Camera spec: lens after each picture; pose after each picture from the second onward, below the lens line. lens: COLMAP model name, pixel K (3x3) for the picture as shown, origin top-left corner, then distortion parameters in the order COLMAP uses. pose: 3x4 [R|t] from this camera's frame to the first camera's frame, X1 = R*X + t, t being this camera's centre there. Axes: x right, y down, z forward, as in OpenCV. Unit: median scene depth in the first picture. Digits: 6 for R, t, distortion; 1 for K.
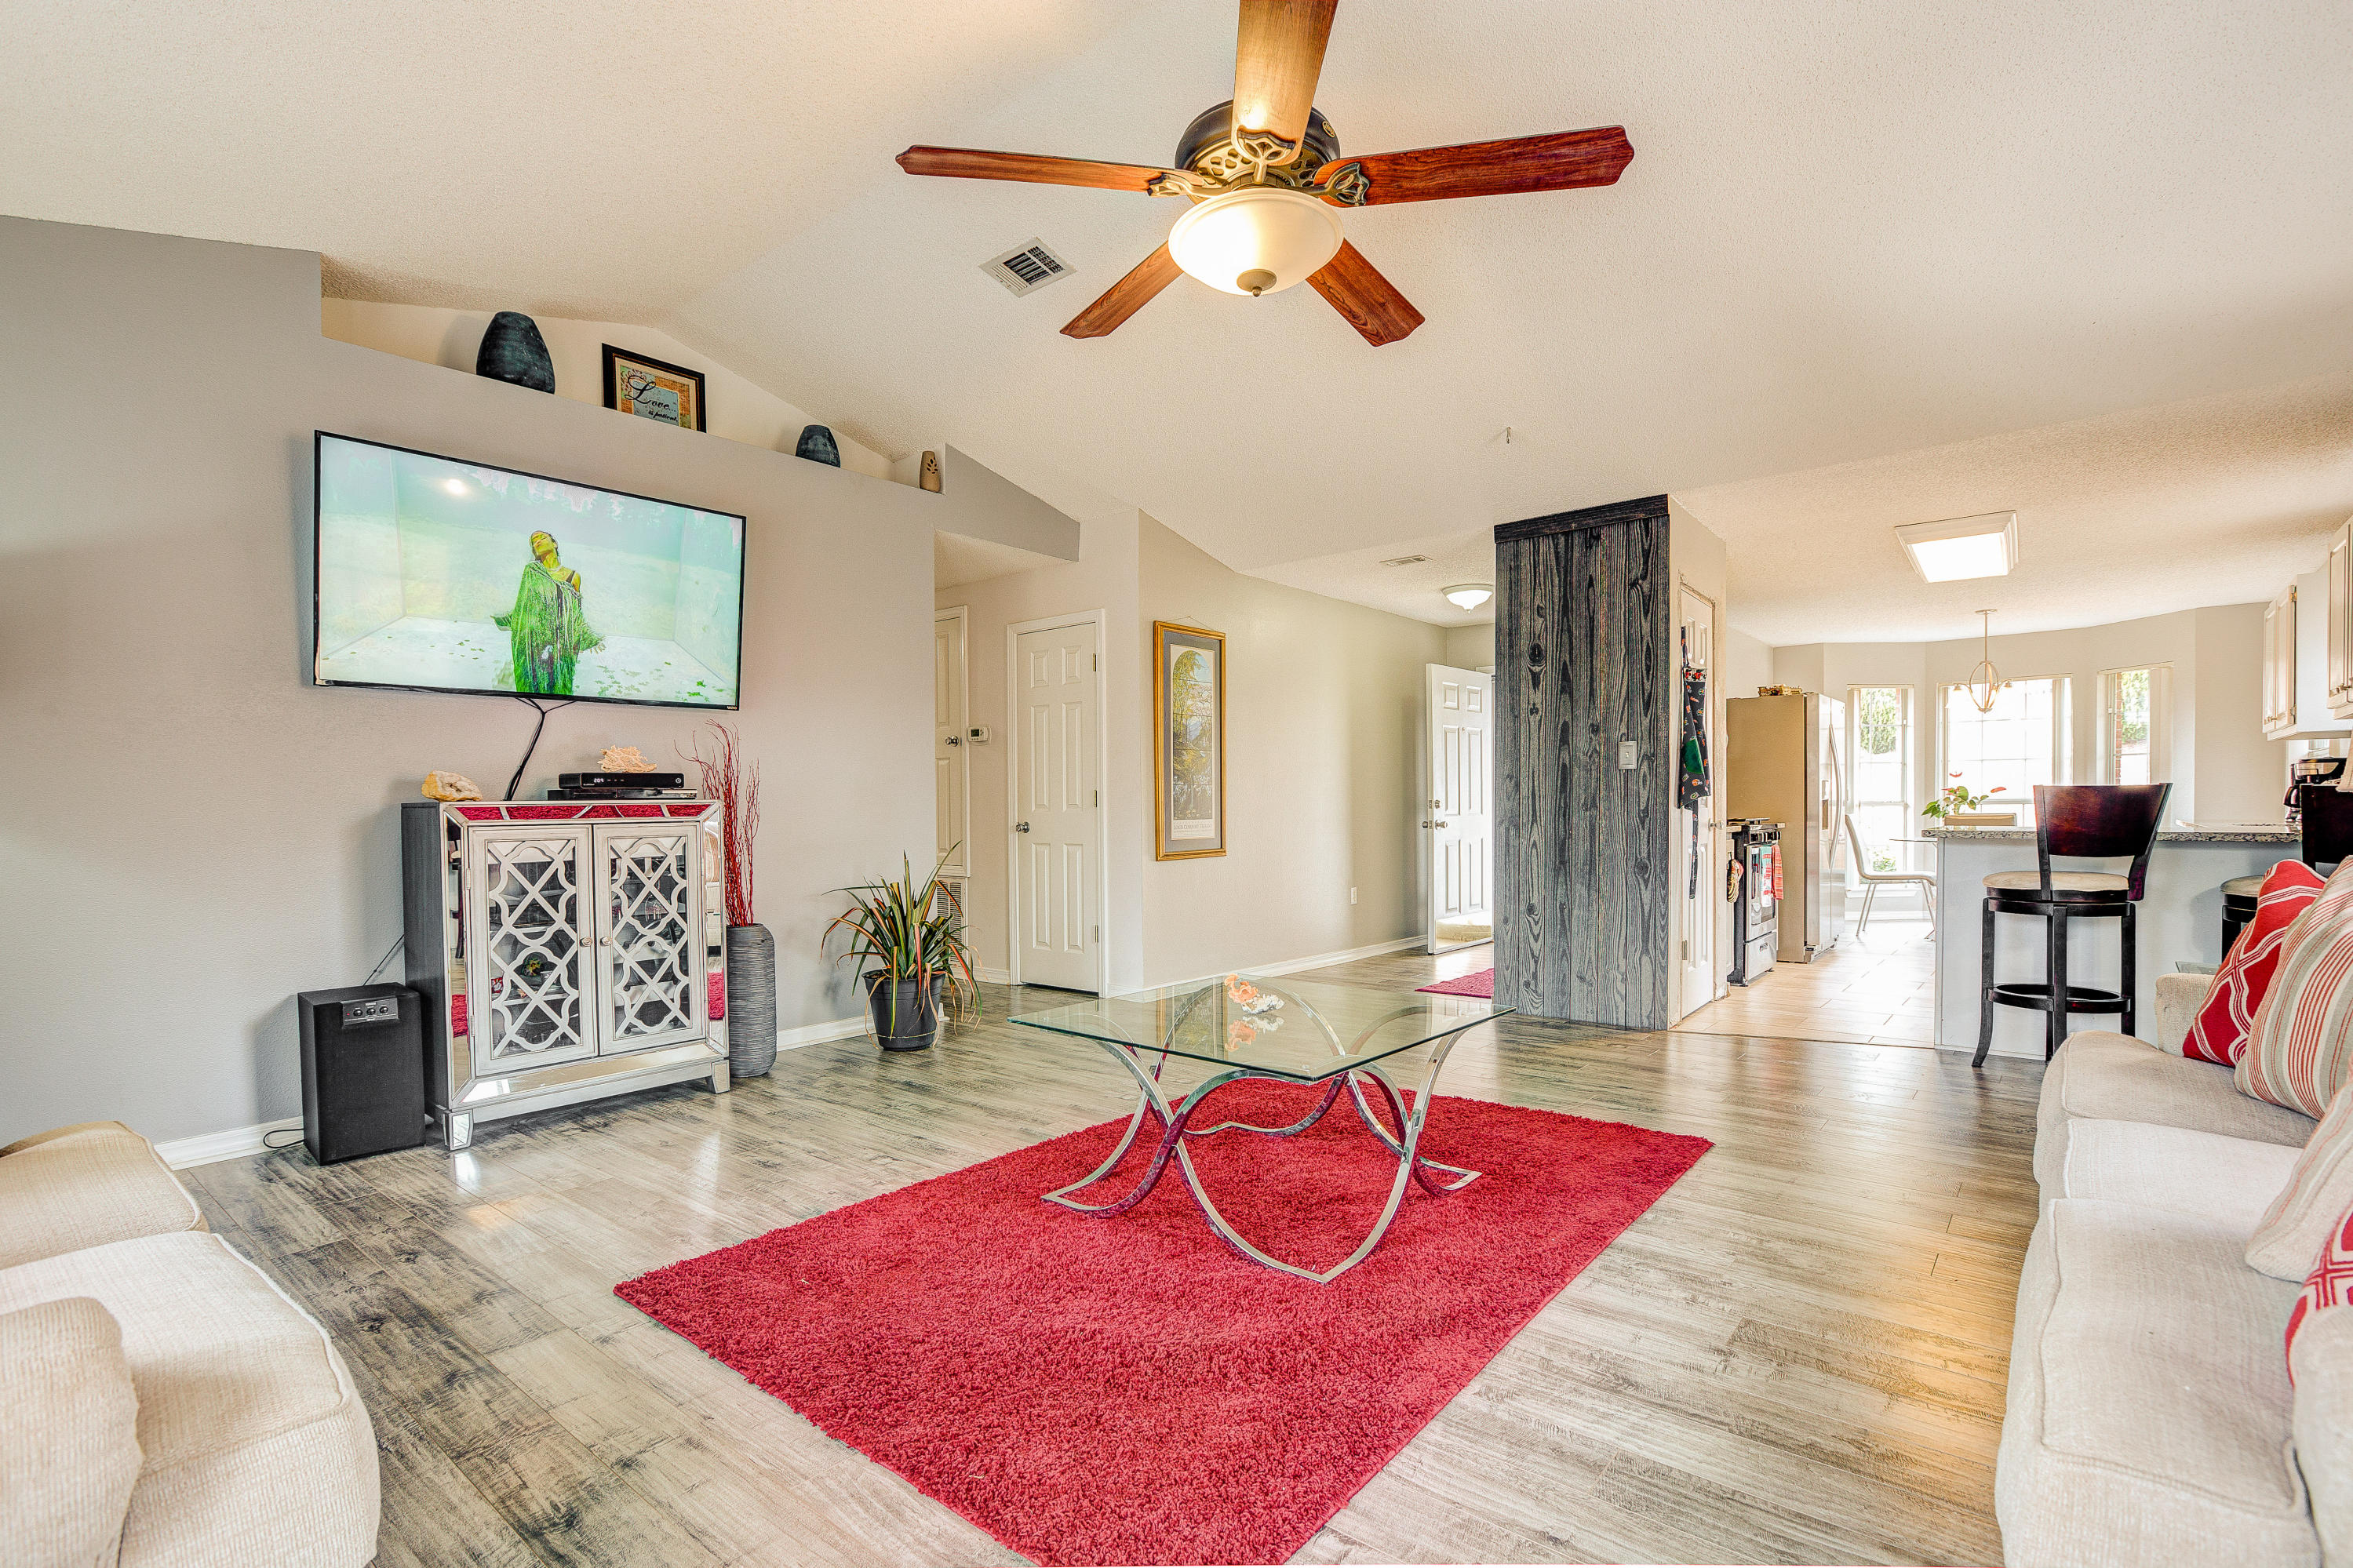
lens RADIAL K [[1109.7, 0, 1183.9], [0, 1109.7, 787.9], [0, 0, 1]] dist [-0.060916, 0.026707]
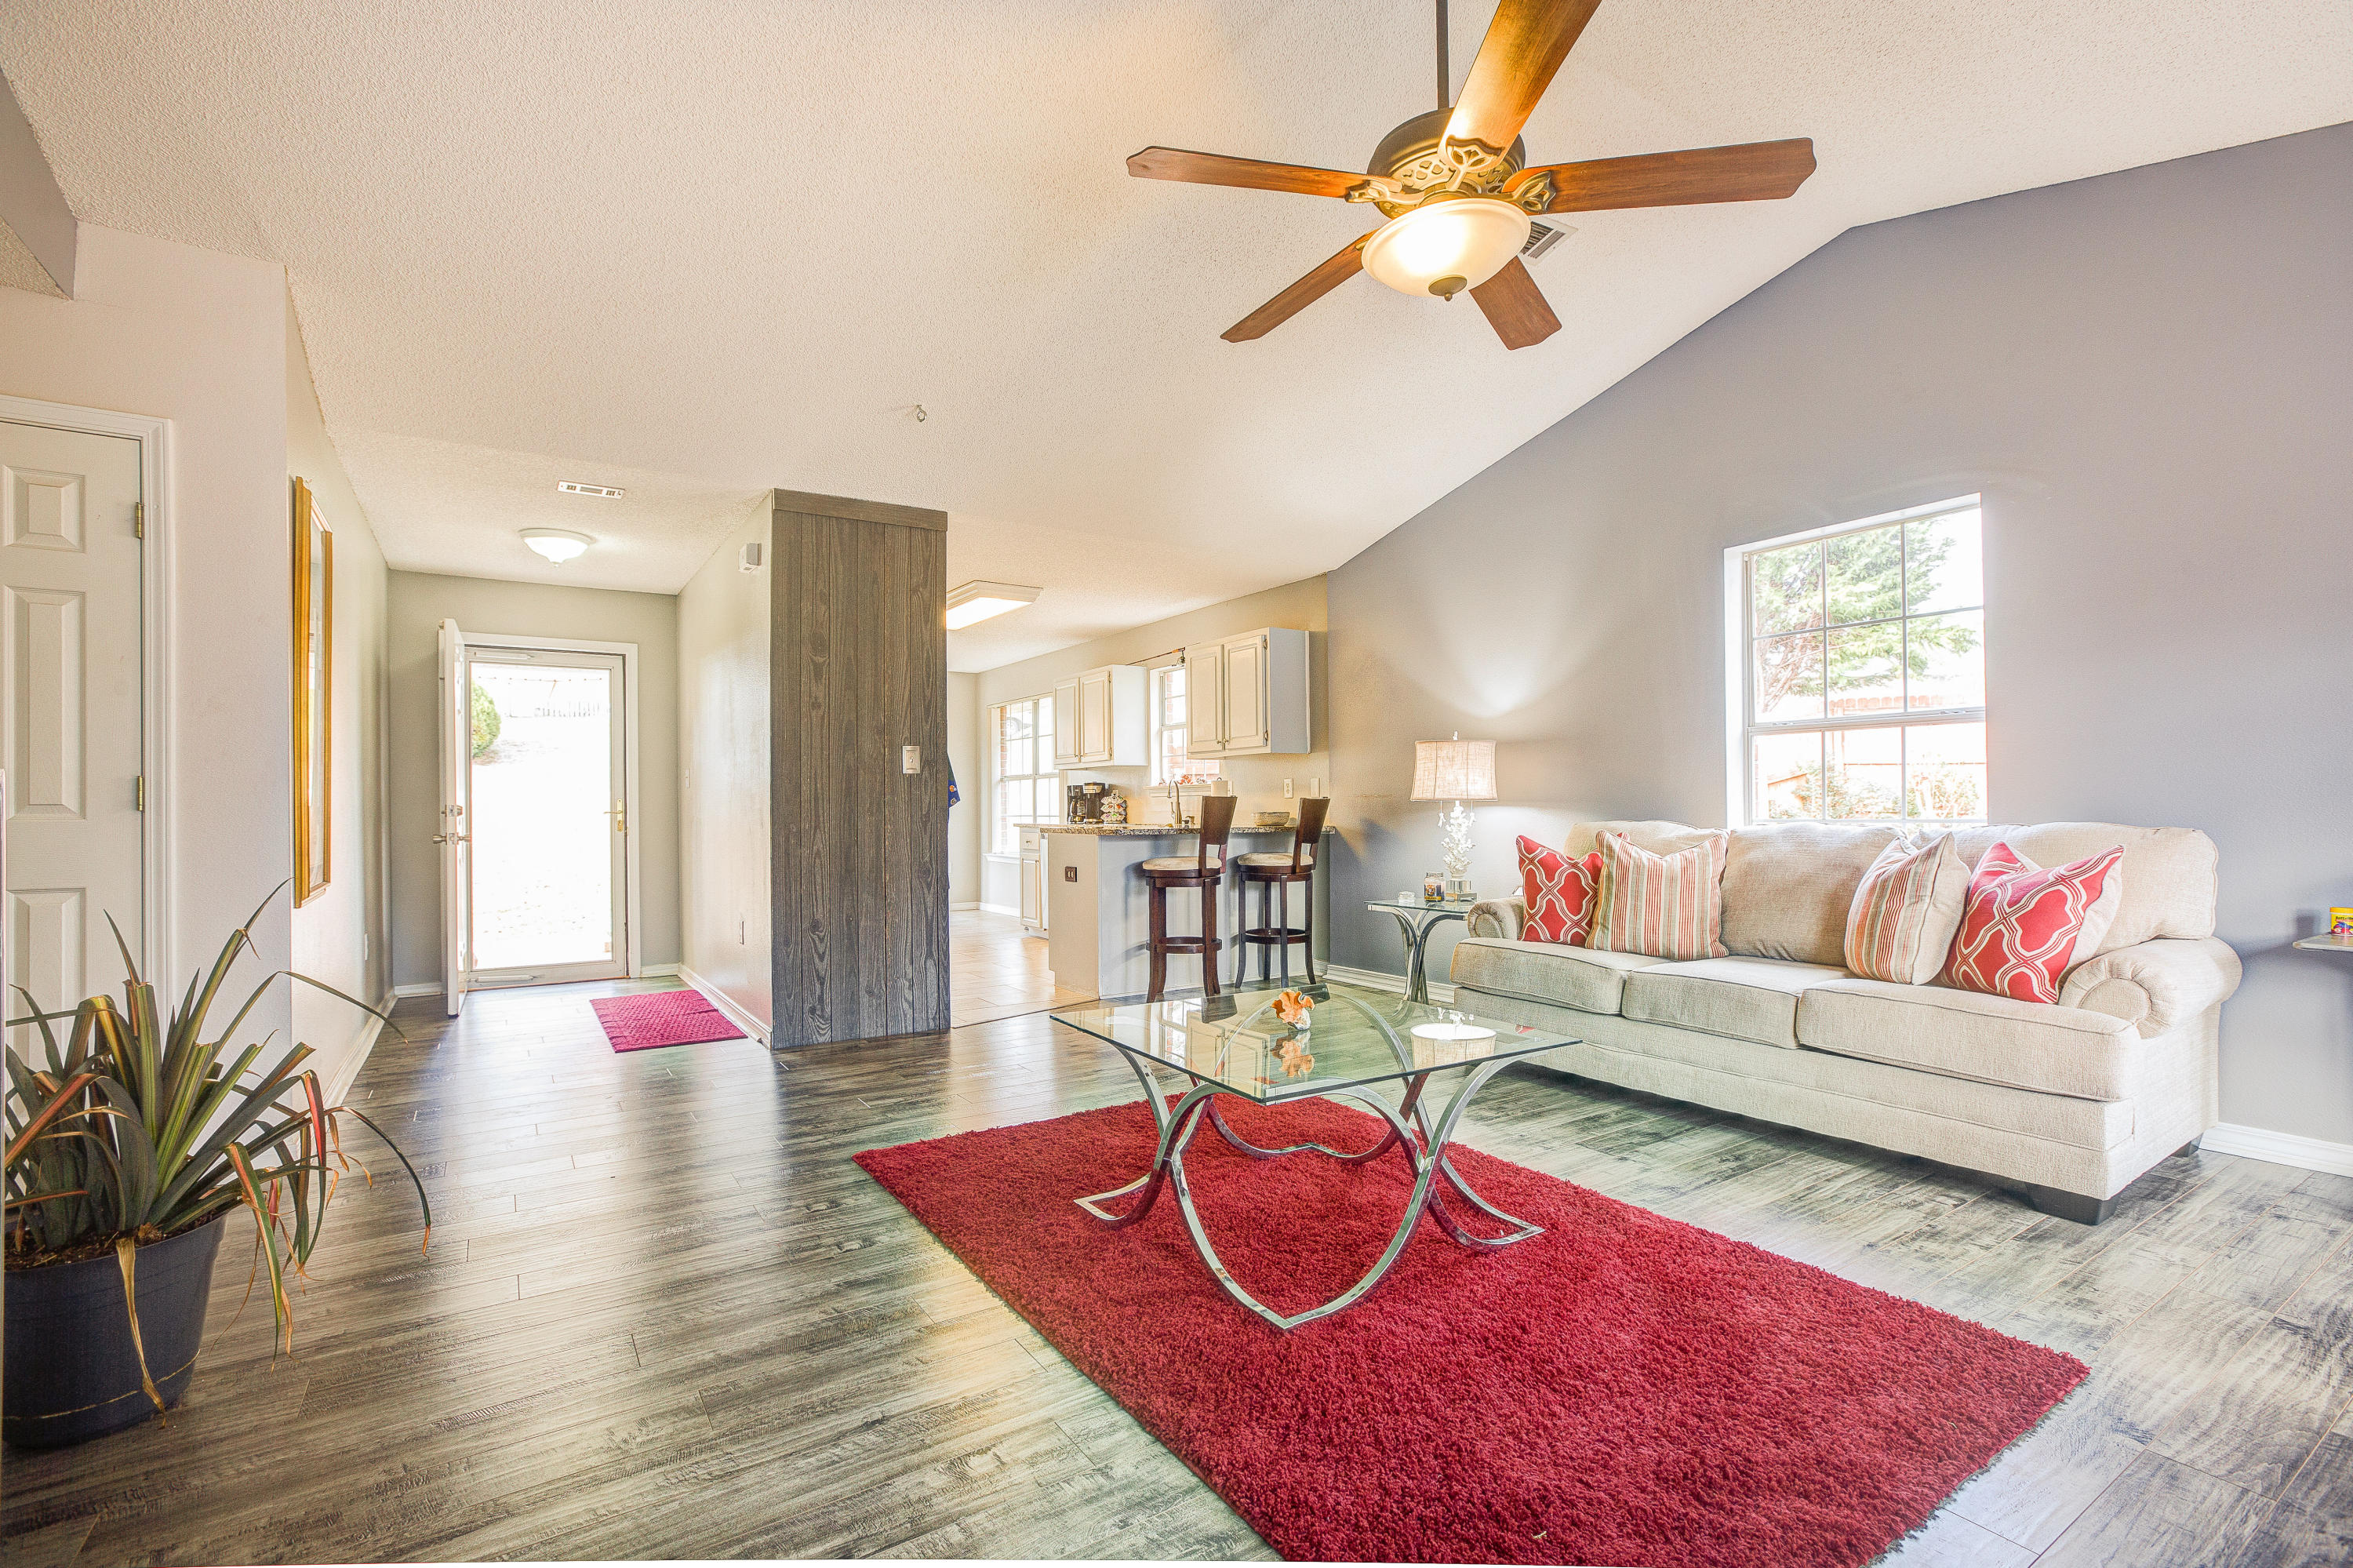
lens RADIAL K [[1109.9, 0, 1183.9], [0, 1109.9, 787.9], [0, 0, 1]] dist [-0.060916, 0.026707]
pose [[0.283030, 0.020919, 0.958883, -0.478953], [-0.010014, 0.999772, -0.018855, 0.011872], [-0.959059, -0.004266, 0.283175, 0.471060]]
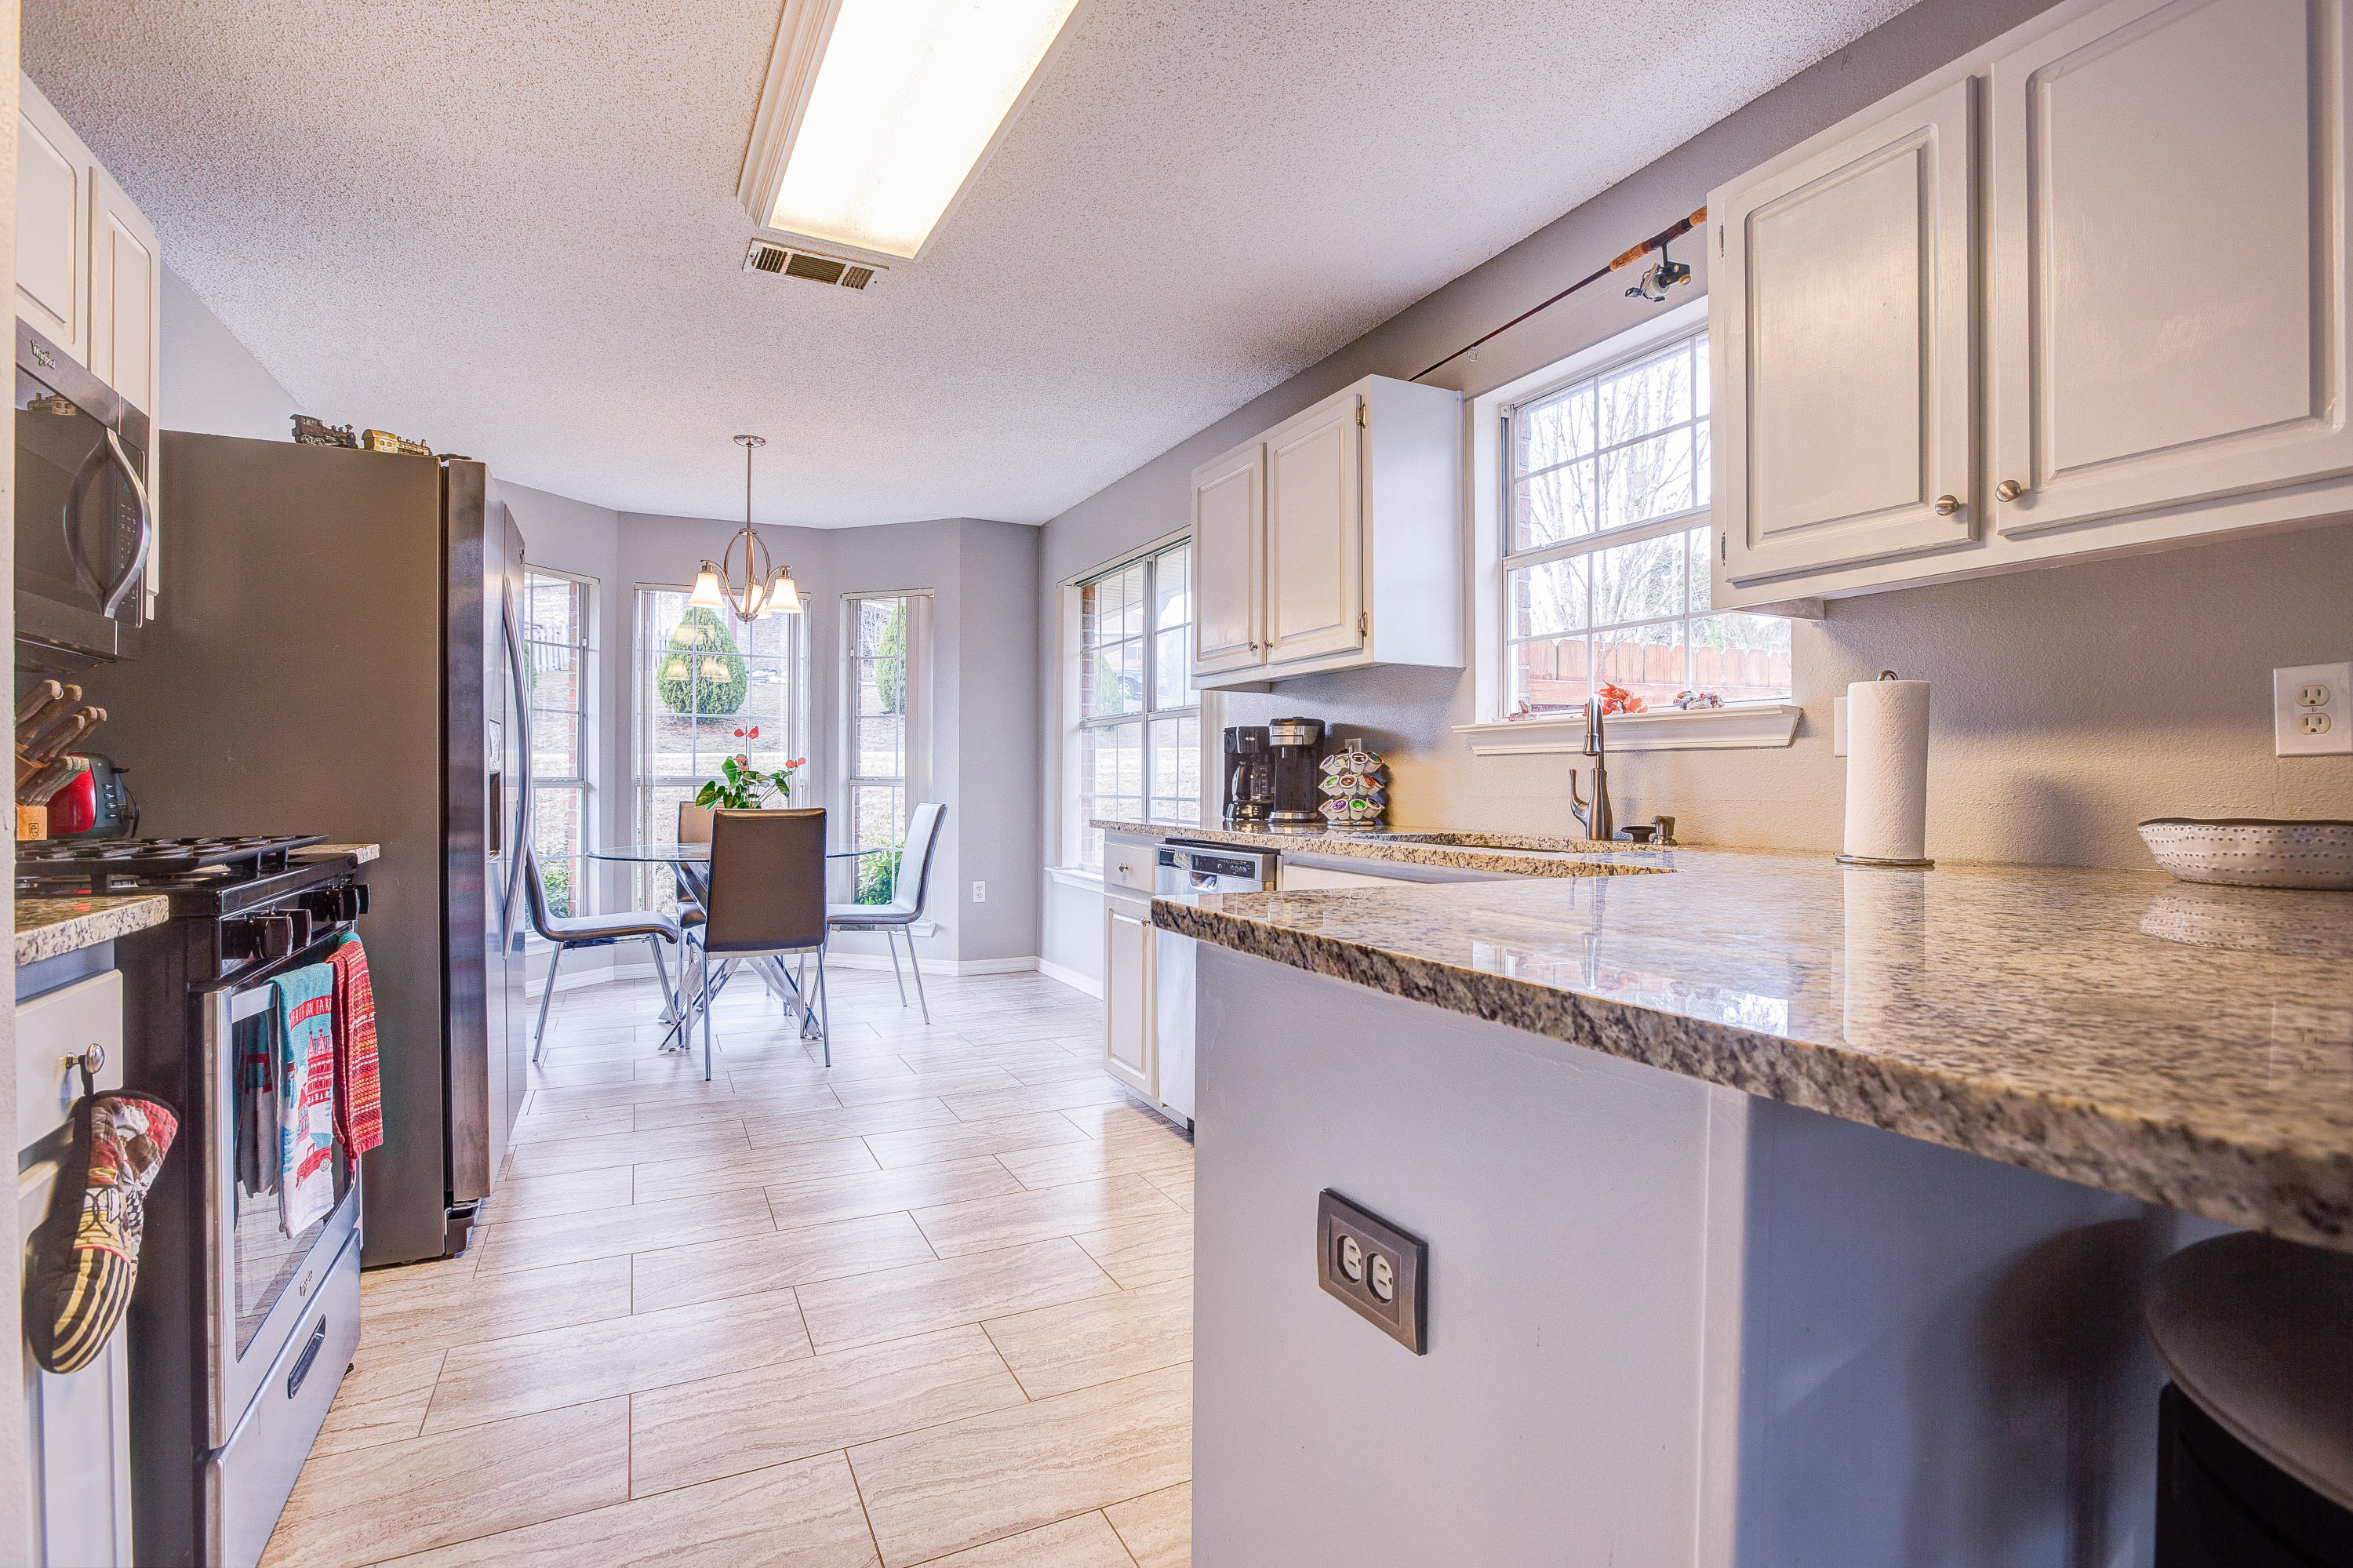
lens RADIAL K [[1109.9, 0, 1183.9], [0, 1109.9, 787.9], [0, 0, 1]] dist [-0.060916, 0.026707]
pose [[0.376932, 0.001938, 0.926239, 0.472159], [-0.022614, 0.999719, 0.007111, 0.011540], [-0.925965, -0.023626, 0.376870, 0.896832]]
